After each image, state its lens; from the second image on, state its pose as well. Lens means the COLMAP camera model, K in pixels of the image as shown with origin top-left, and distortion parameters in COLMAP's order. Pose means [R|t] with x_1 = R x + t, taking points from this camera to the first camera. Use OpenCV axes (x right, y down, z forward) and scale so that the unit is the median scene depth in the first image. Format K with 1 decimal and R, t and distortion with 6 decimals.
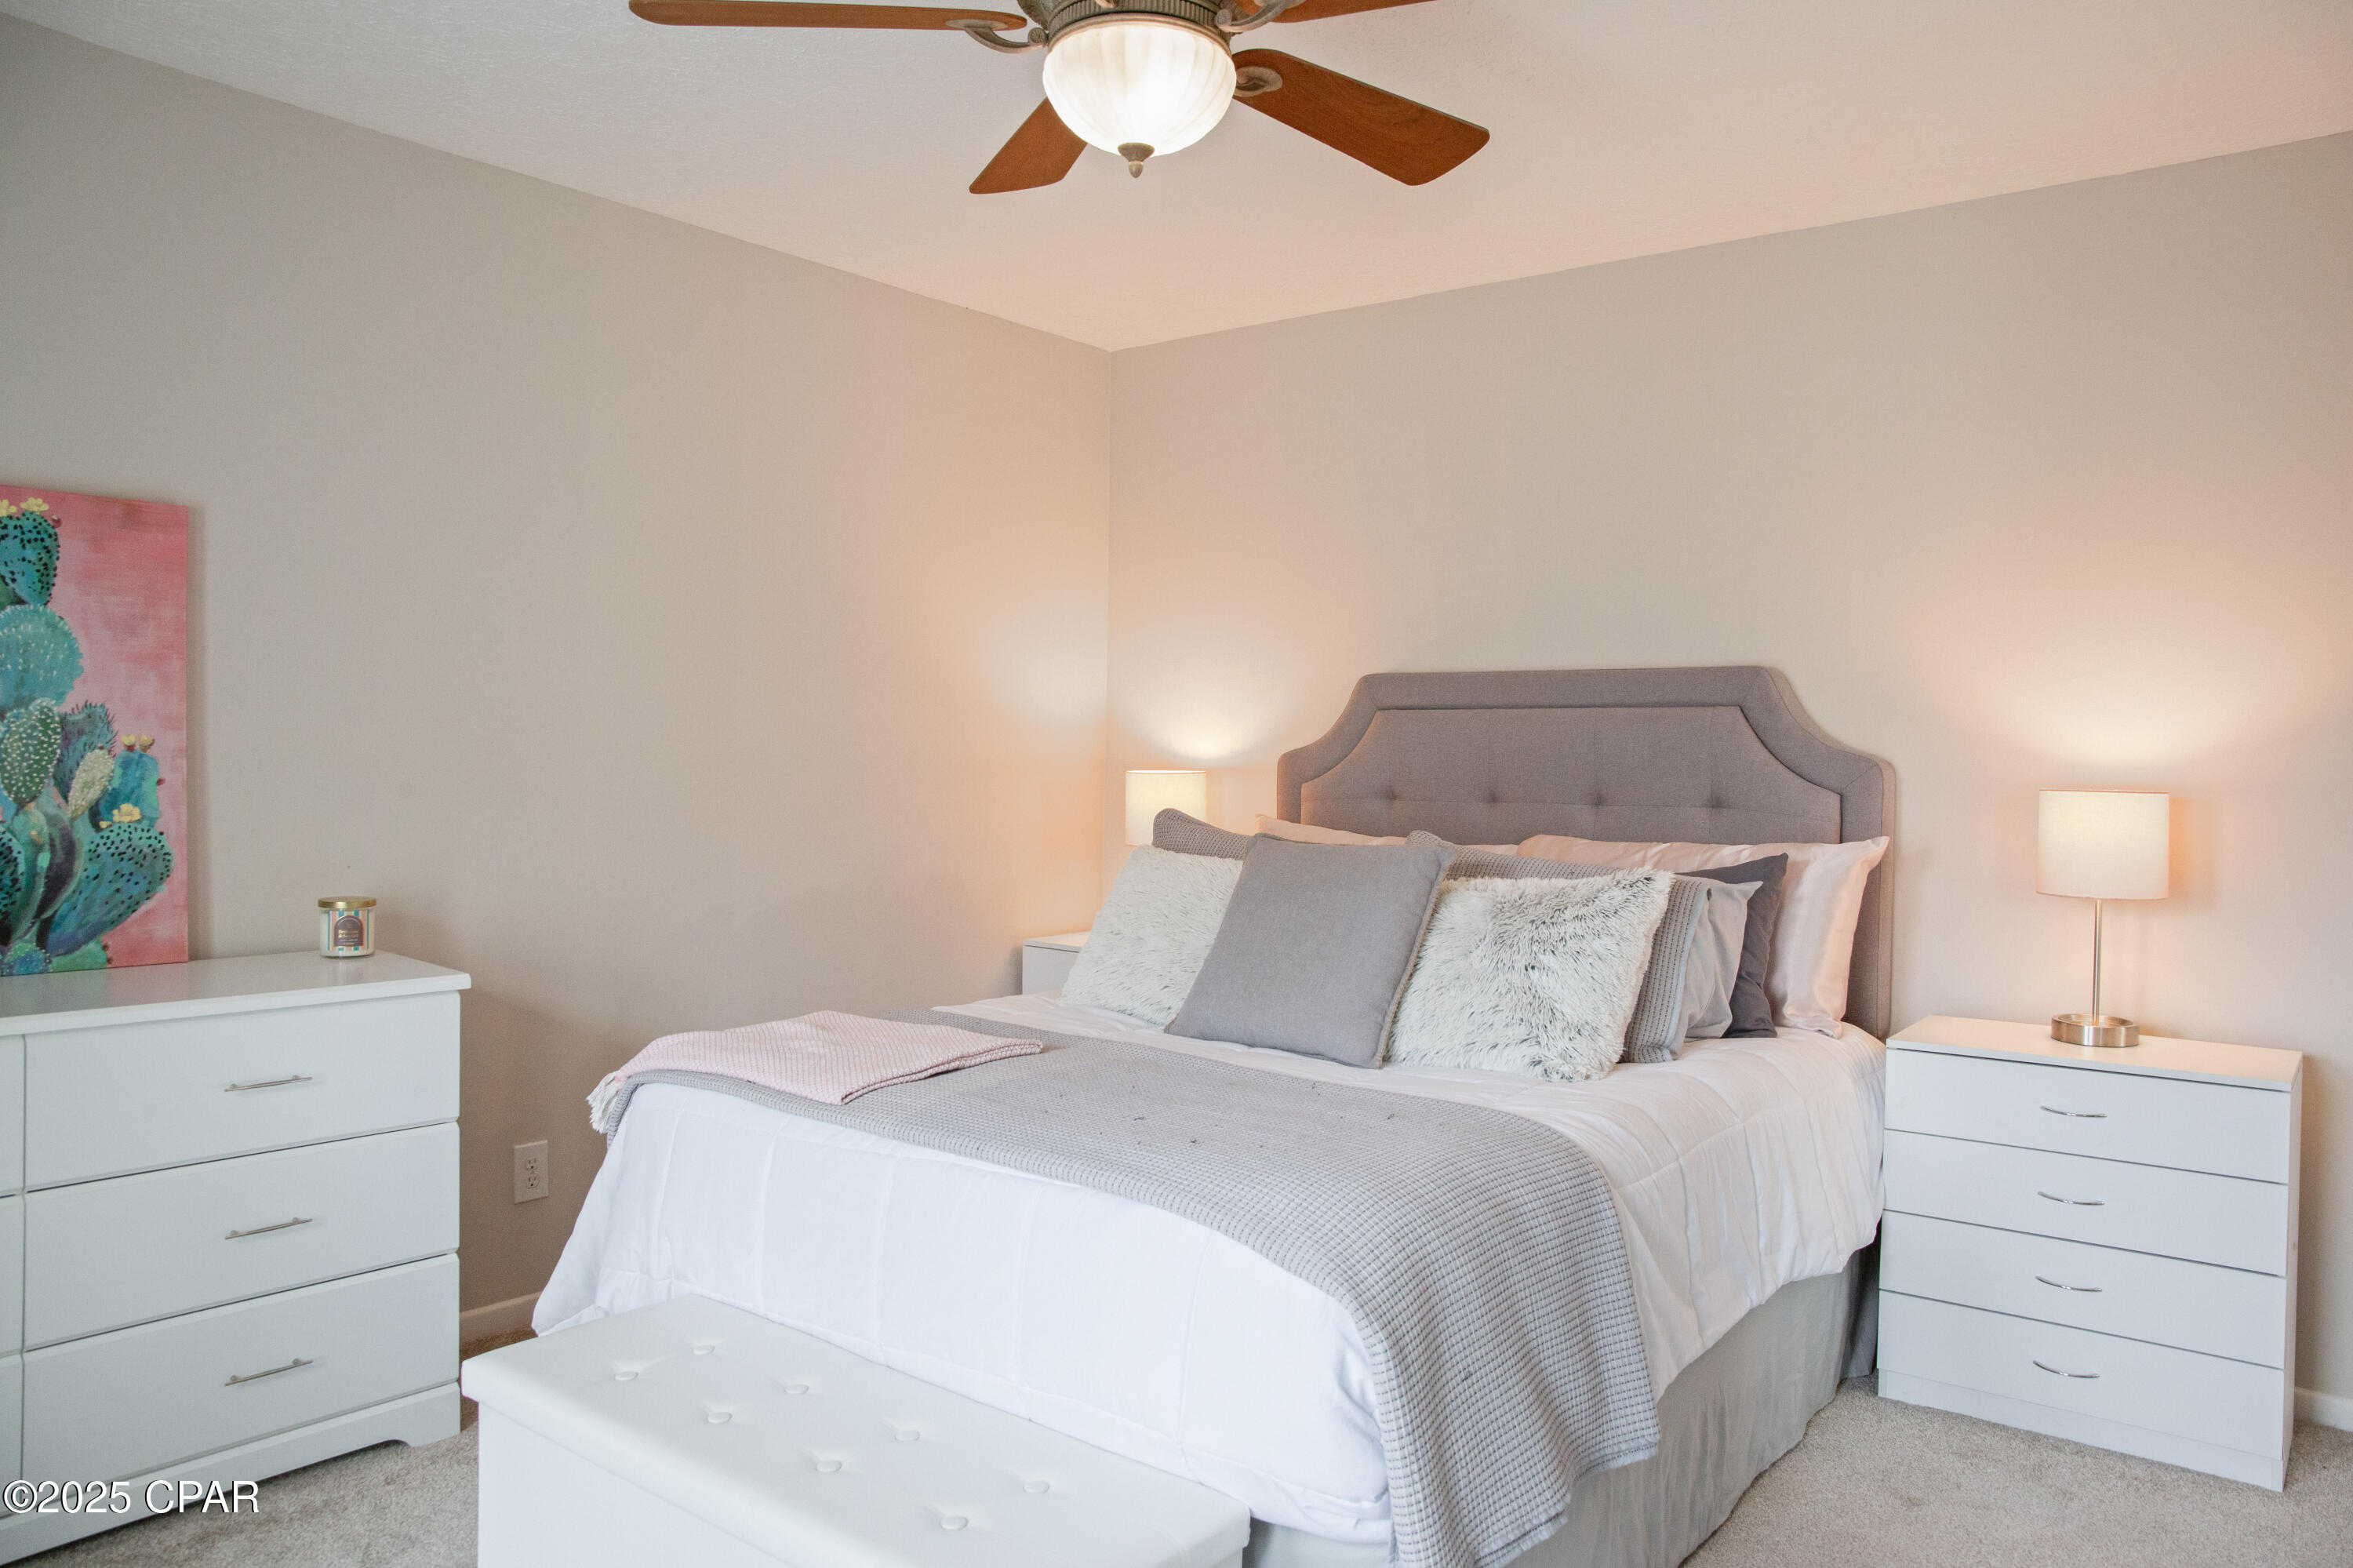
lens RADIAL K [[1673.5, 0, 1173.7], [0, 1673.5, 782.5], [0, 0, 1]] dist [-0.000699, -0.000132]
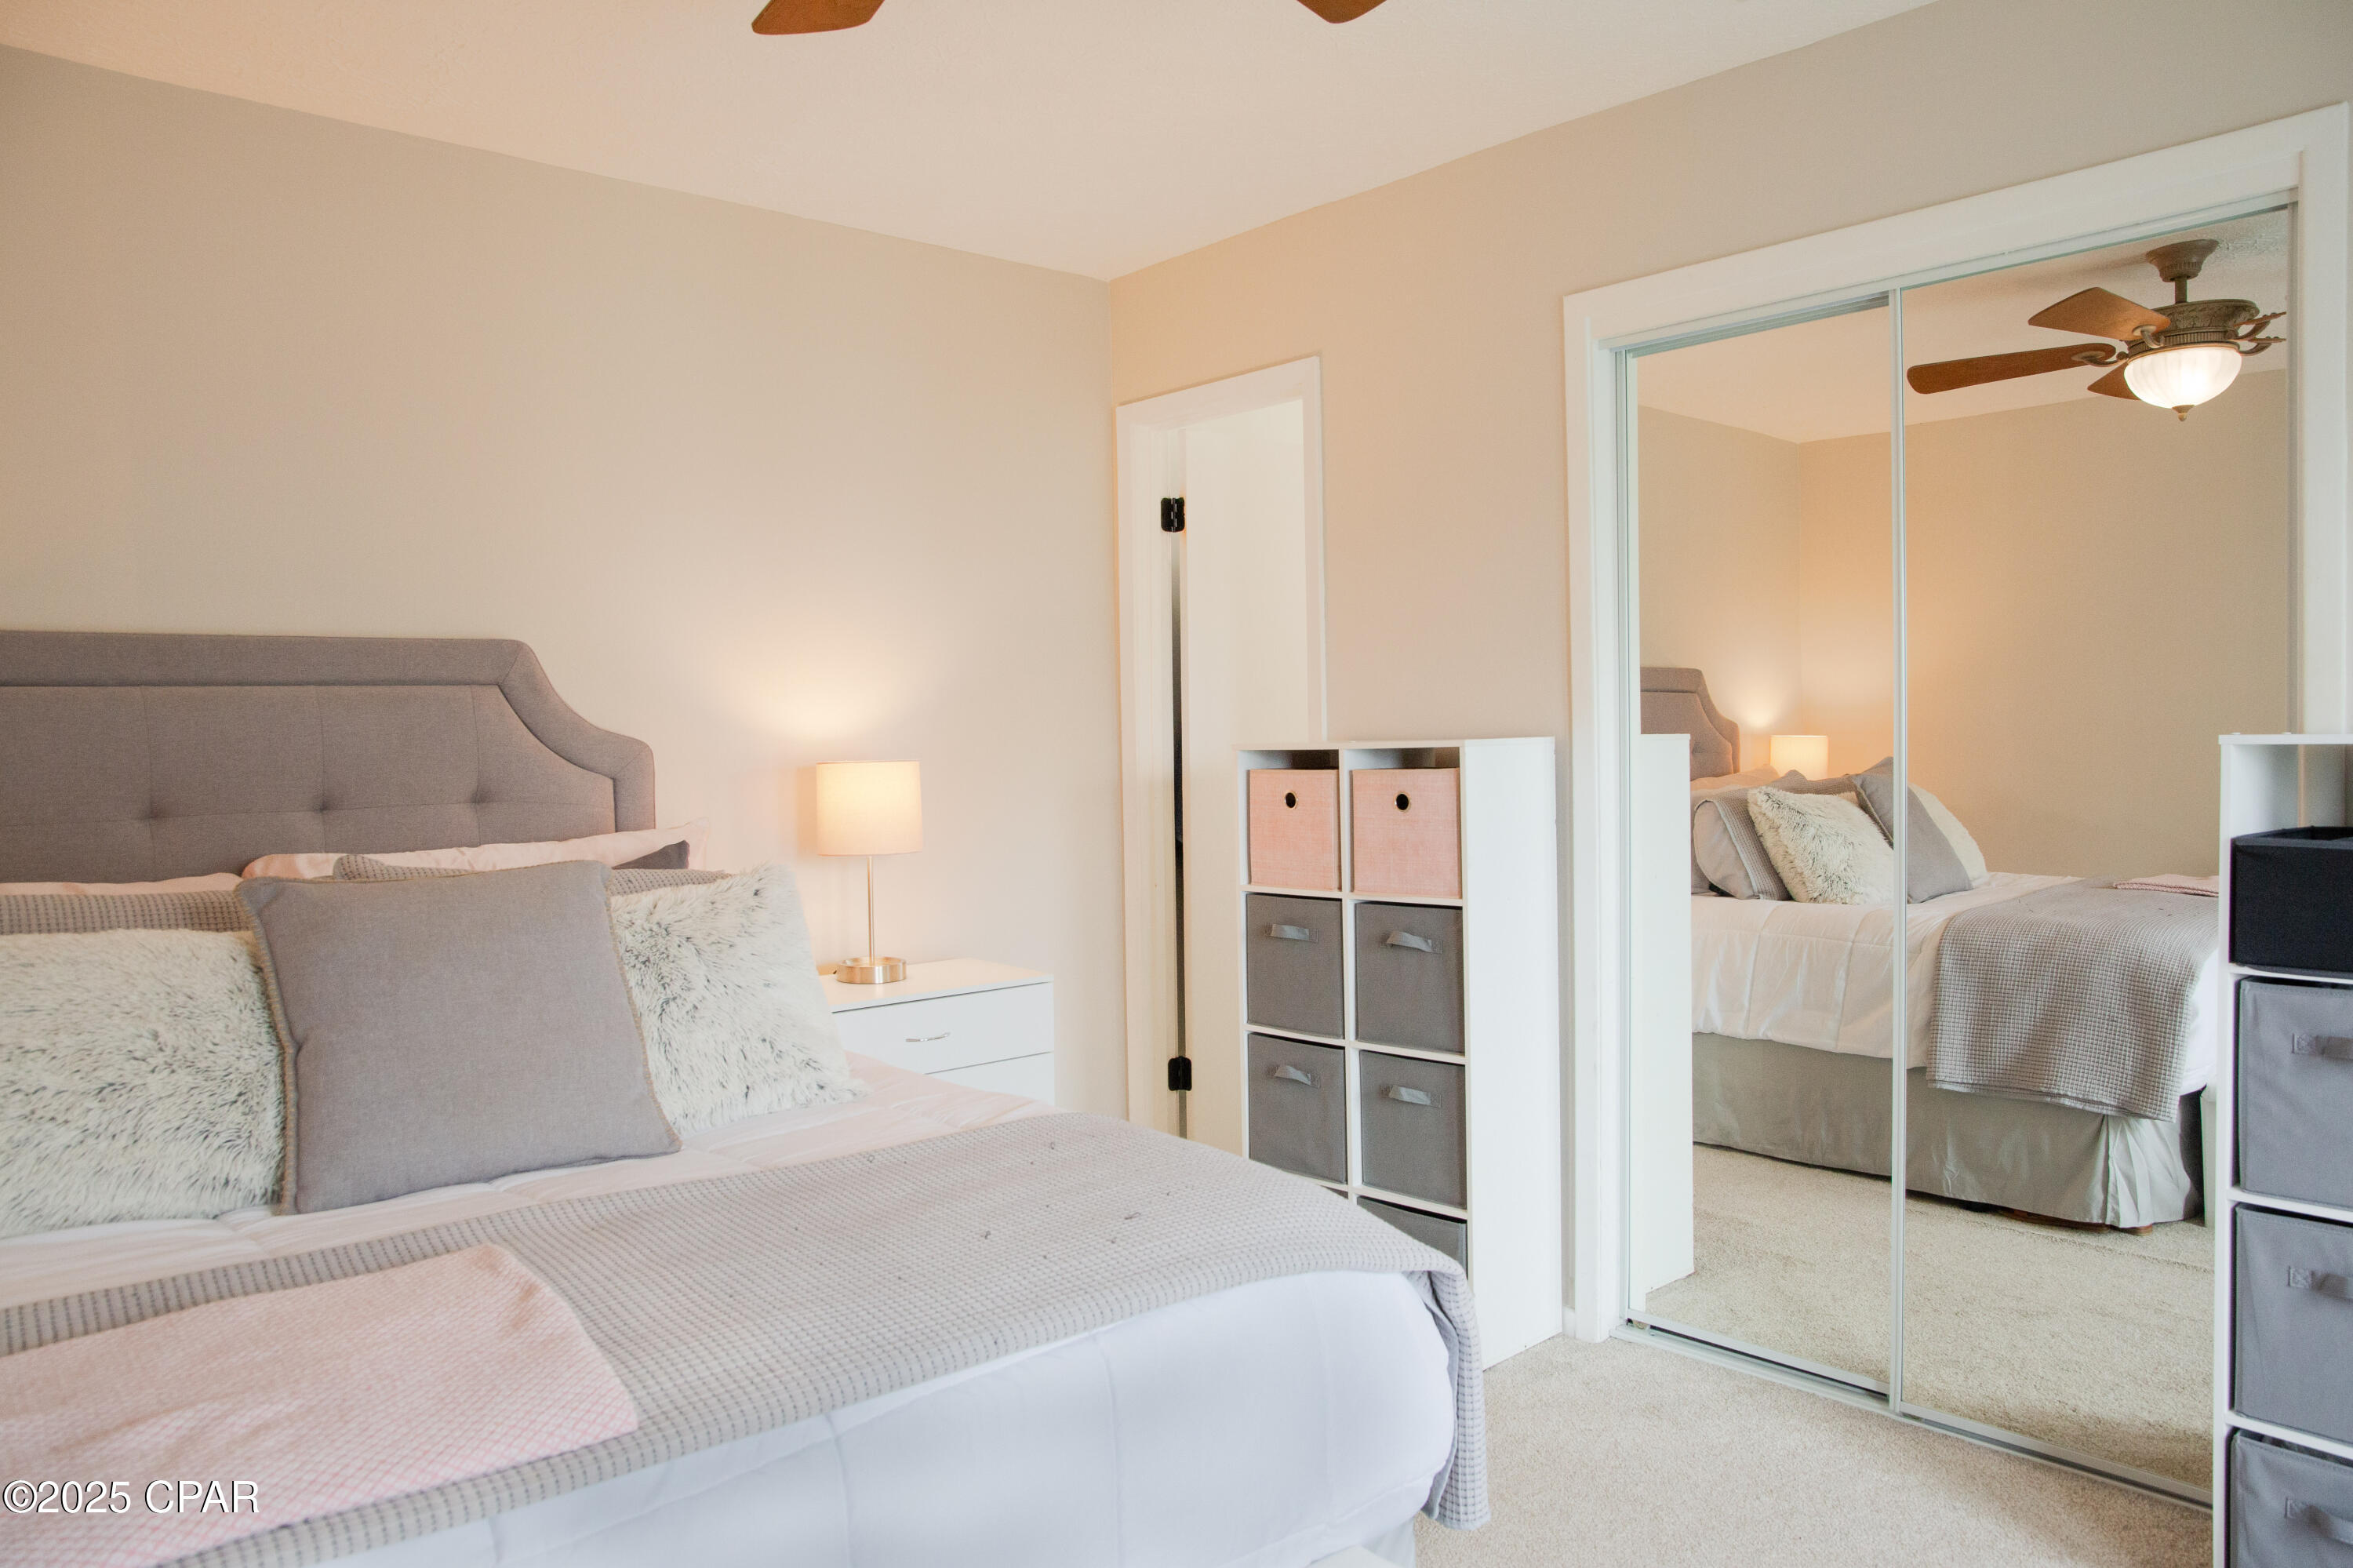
lens RADIAL K [[1673.5, 0, 1172.9], [0, 1673.5, 783.6], [0, 0, 1]] dist [-0.000699, -0.000132]
pose [[0.200401, -0.046607, 0.978605, -0.453792], [0.043304, 0.998313, 0.038678, -0.012982], [-0.978756, 0.034626, 0.202081, 0.488372]]
